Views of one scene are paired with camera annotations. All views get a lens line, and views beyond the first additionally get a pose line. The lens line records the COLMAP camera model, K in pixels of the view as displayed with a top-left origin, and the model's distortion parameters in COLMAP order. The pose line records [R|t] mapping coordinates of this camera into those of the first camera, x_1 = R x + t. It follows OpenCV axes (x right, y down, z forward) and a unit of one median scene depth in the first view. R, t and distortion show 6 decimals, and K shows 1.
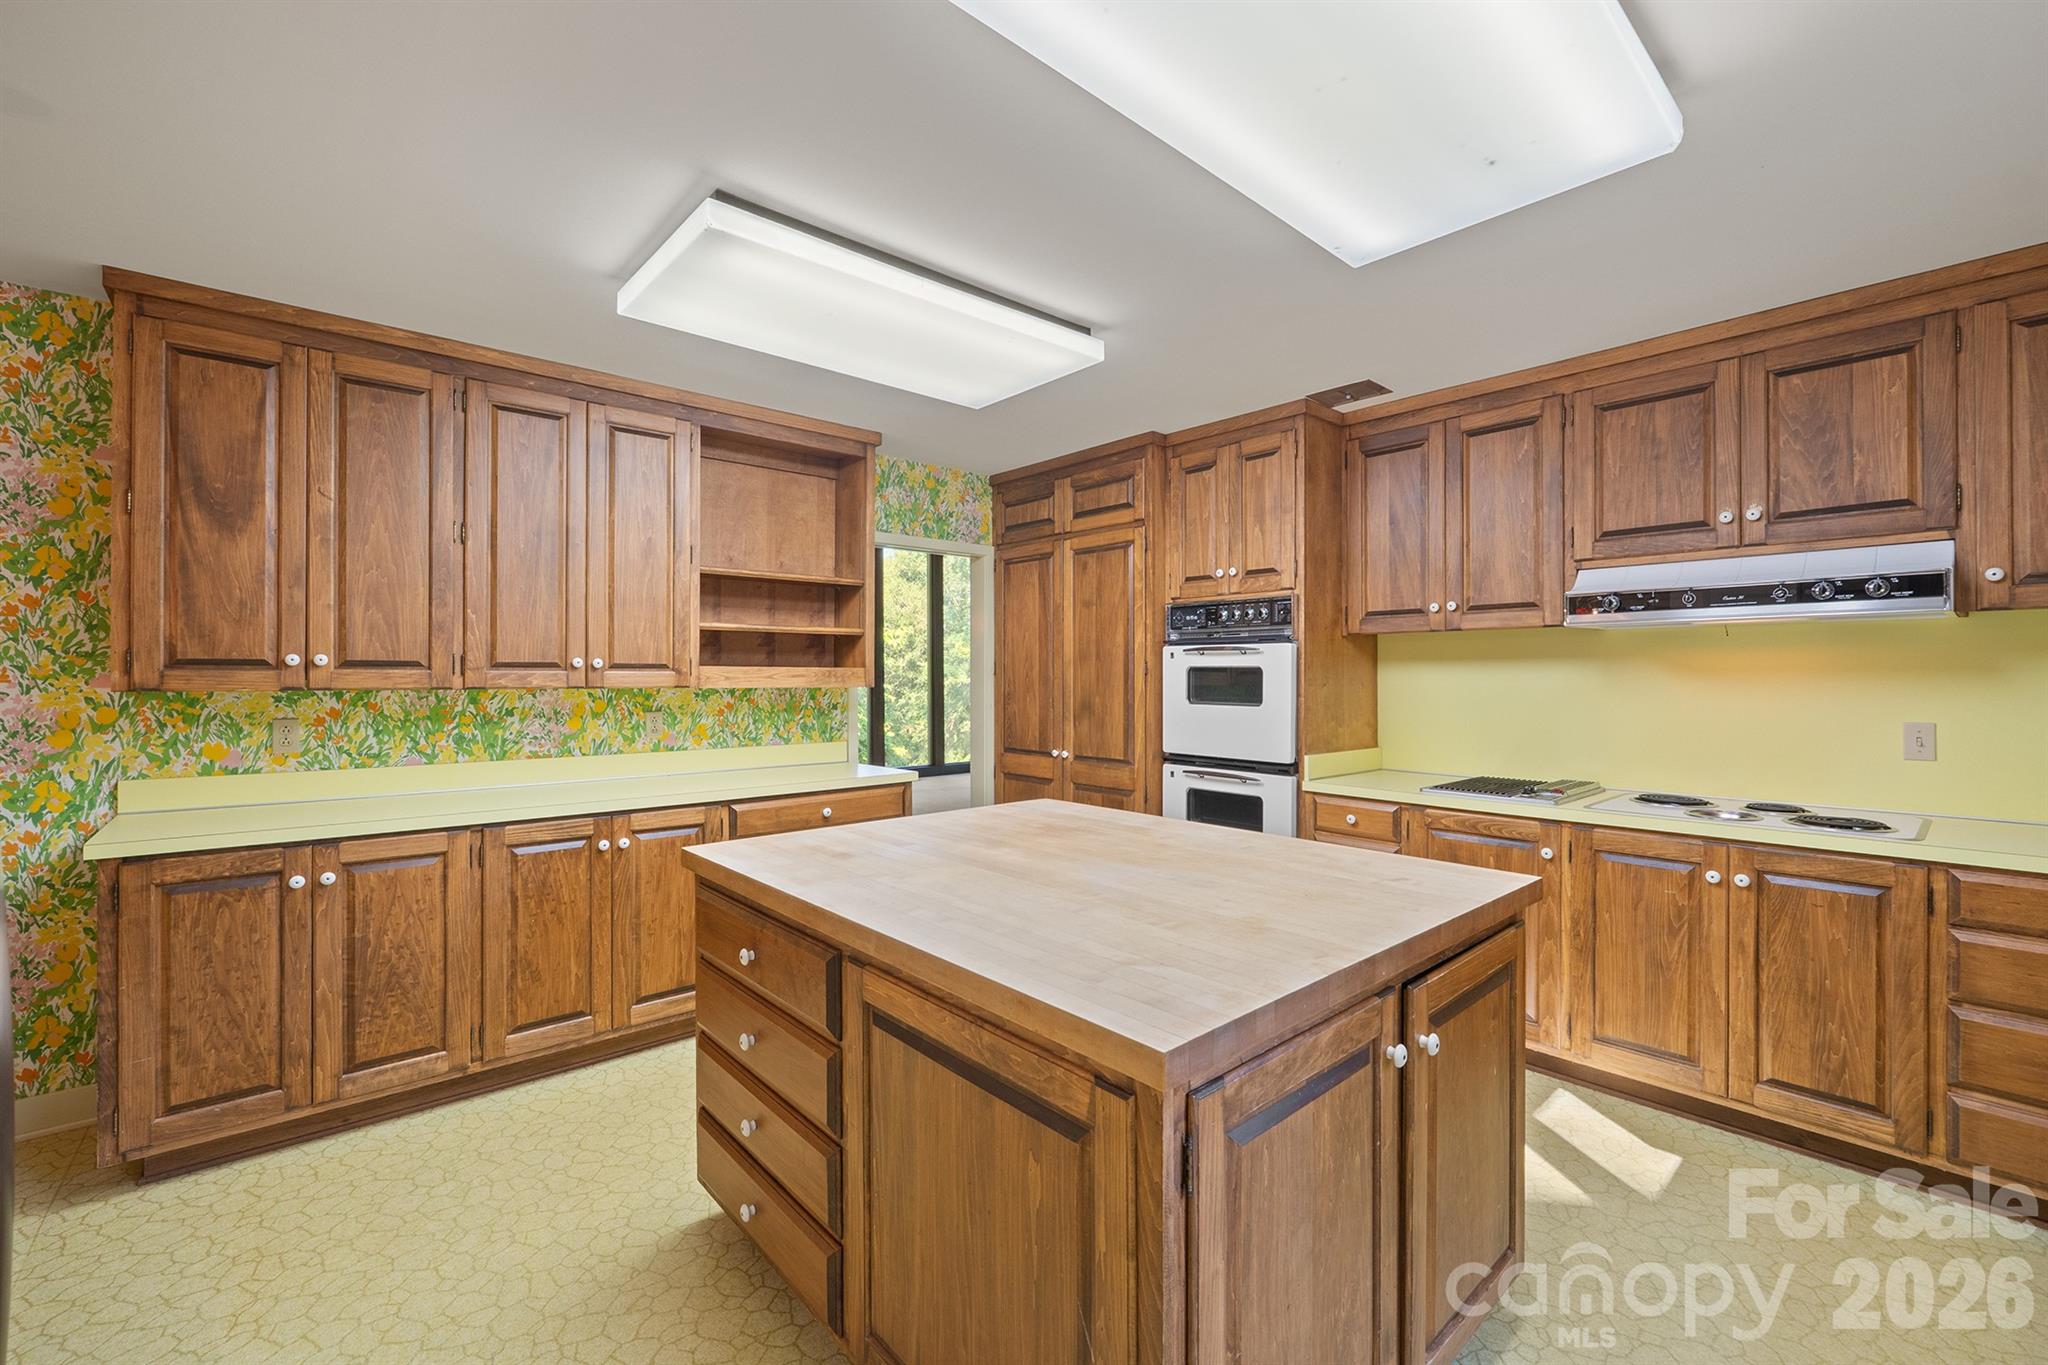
lens RADIAL K [[857.8, 0, 1032.2], [0, 857.8, 675.0], [0, 0, 1]] dist [-0.009404, 0.000659]
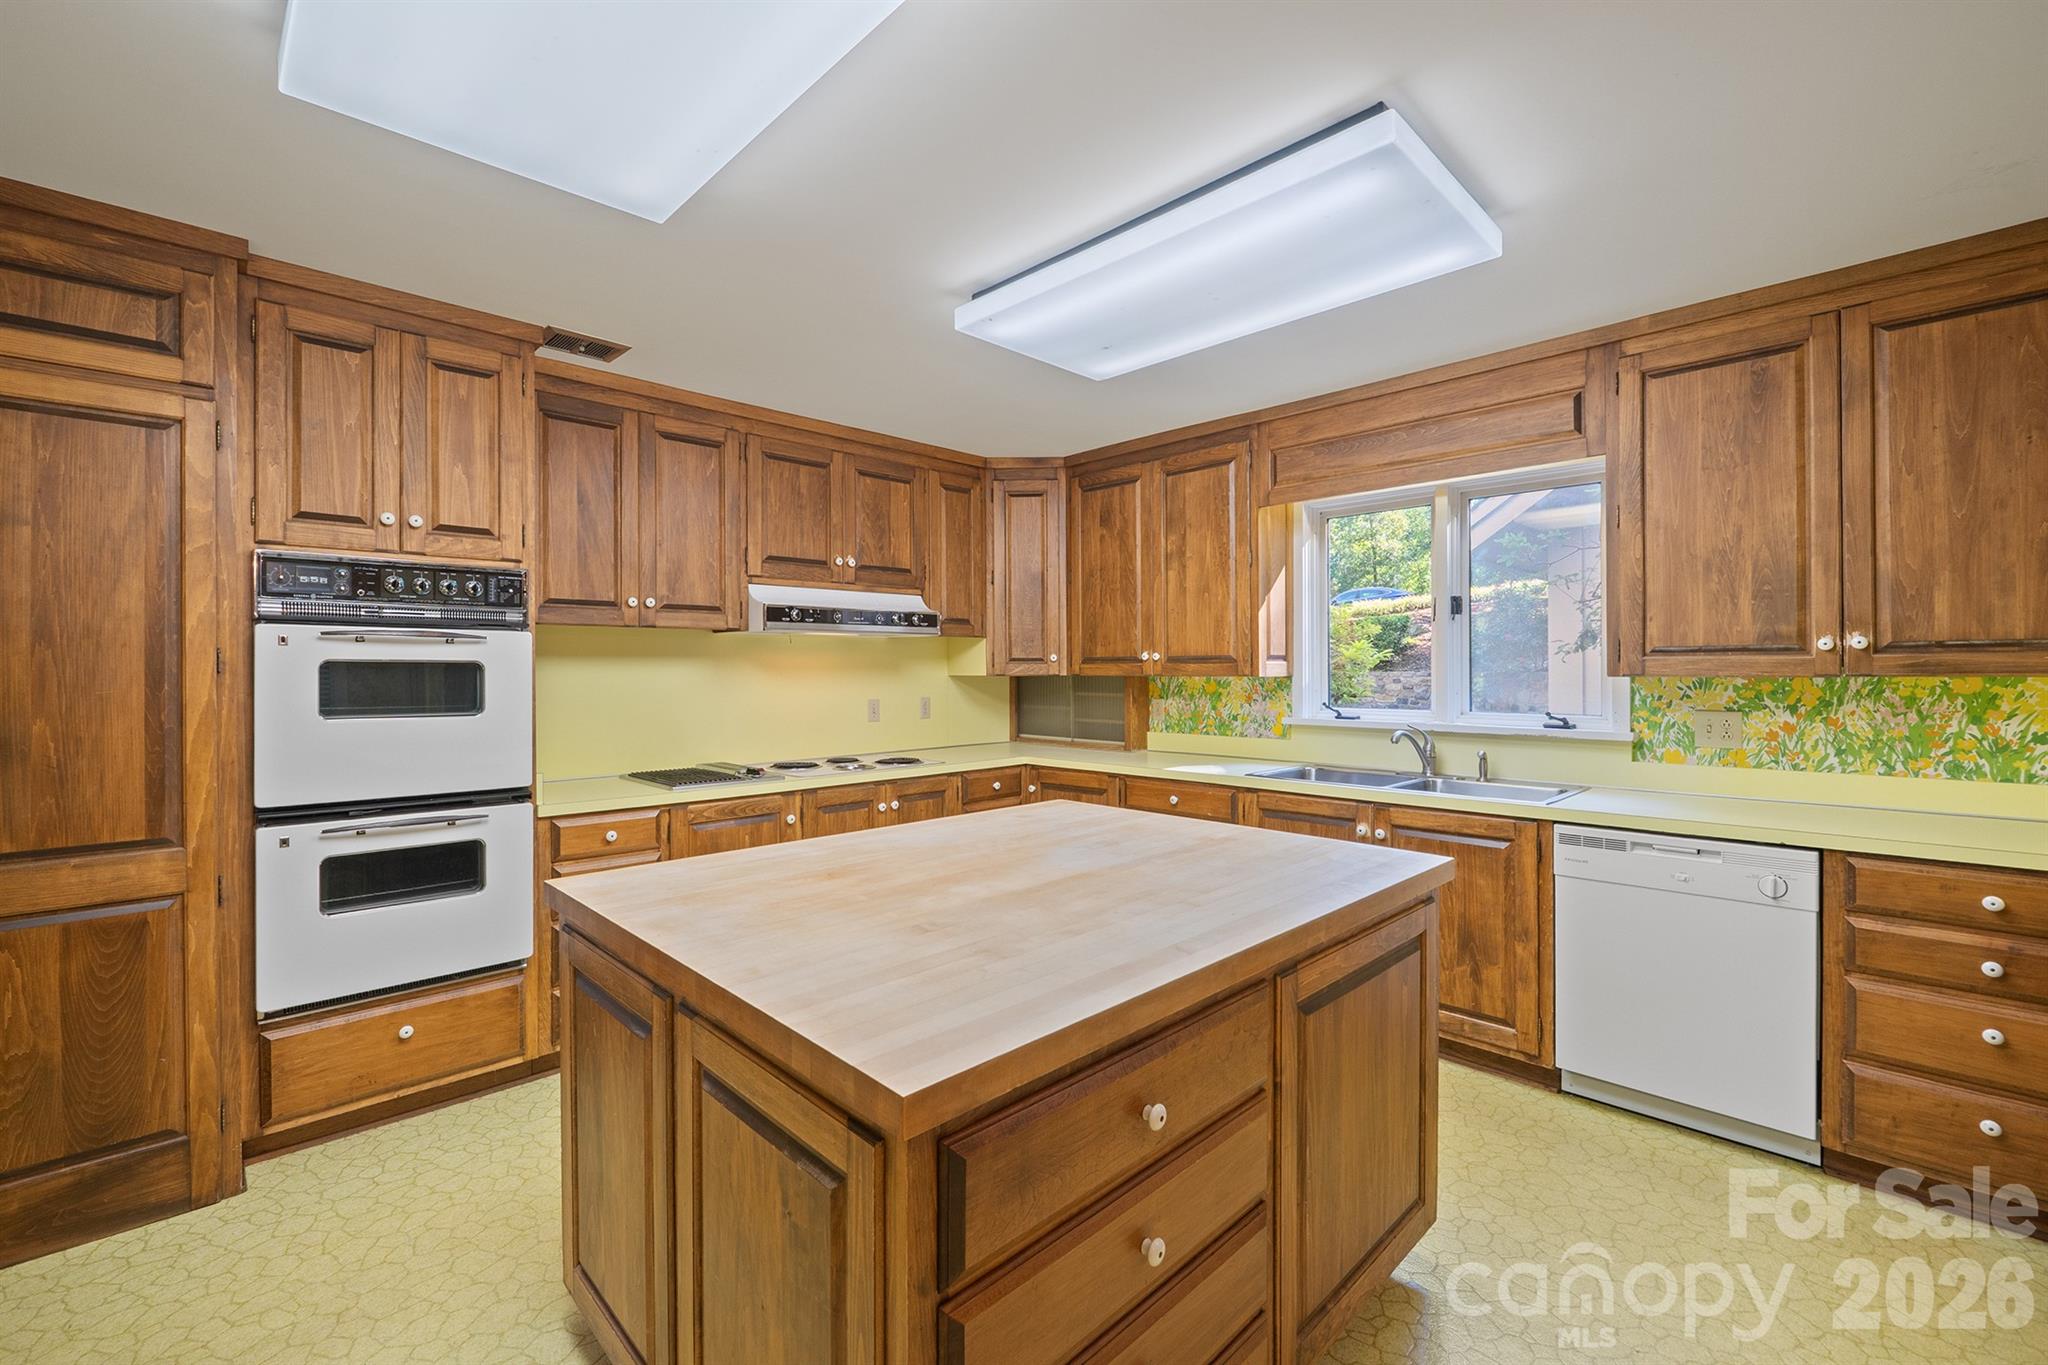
lens RADIAL K [[857.8, 0, 1021.5], [0, 857.8, 671.1], [0, 0, 1]] dist [-0.009404, 0.000659]
pose [[-0.043322, 0.002663, 0.999058, -0.495273], [0.008574, 0.999961, -0.002294, 0.004639], [-0.999024, 0.008466, -0.043343, 0.585203]]
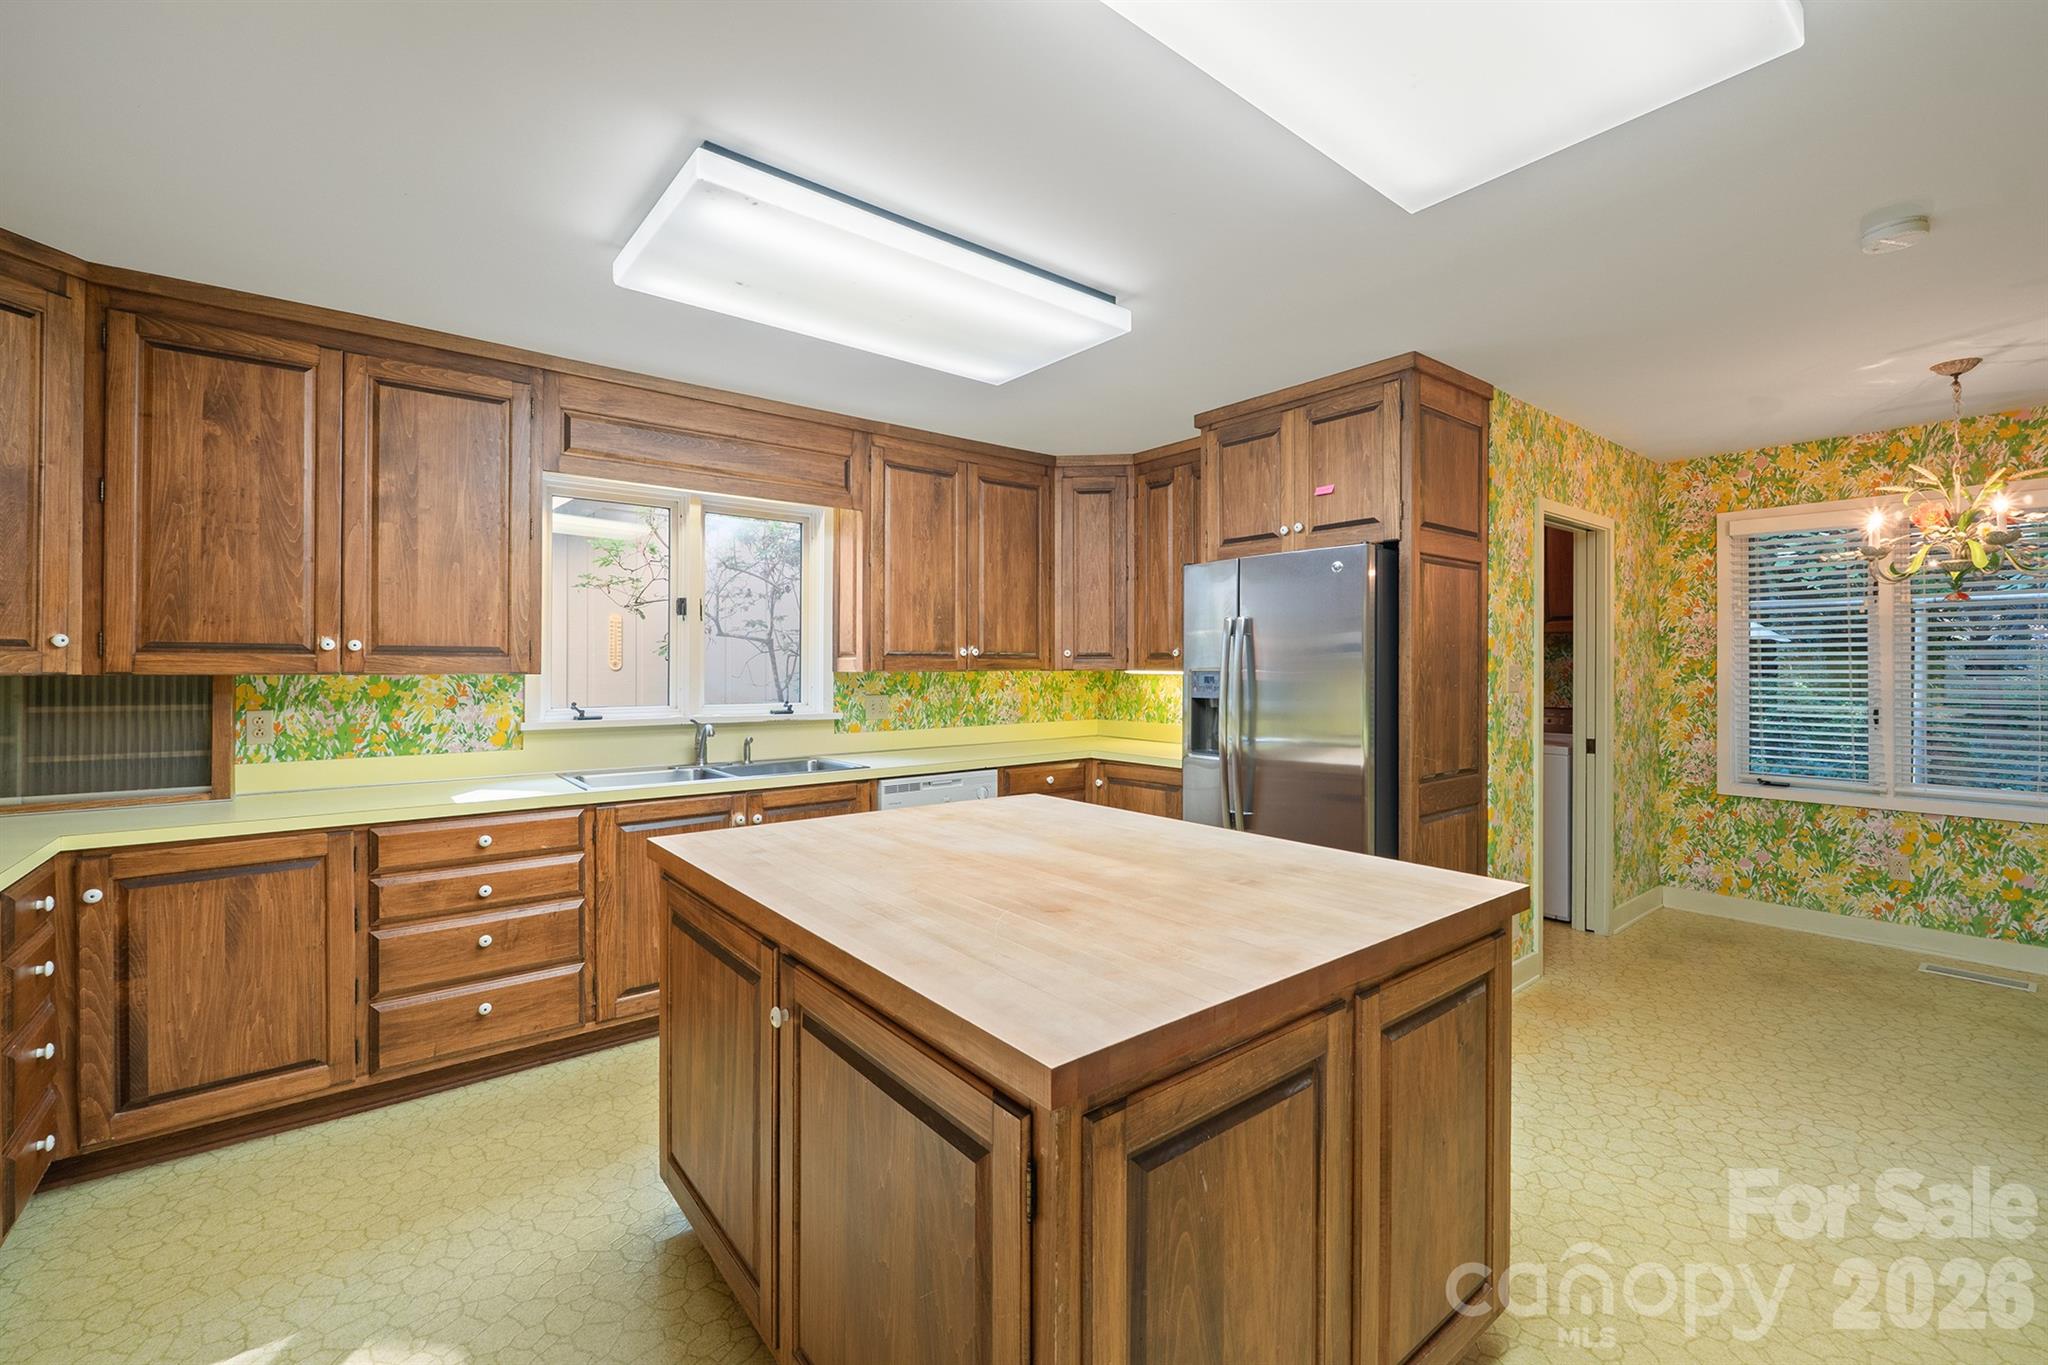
lens RADIAL K [[857.8, 0, 1026.4], [0, 857.8, 664.7], [0, 0, 1]] dist [-0.009404, 0.000659]
pose [[-0.998551, 0.003212, 0.053720, 0.870122], [0.003286, 0.999994, 0.001277, -0.000391], [-0.053715, 0.001451, -0.998555, 1.976708]]
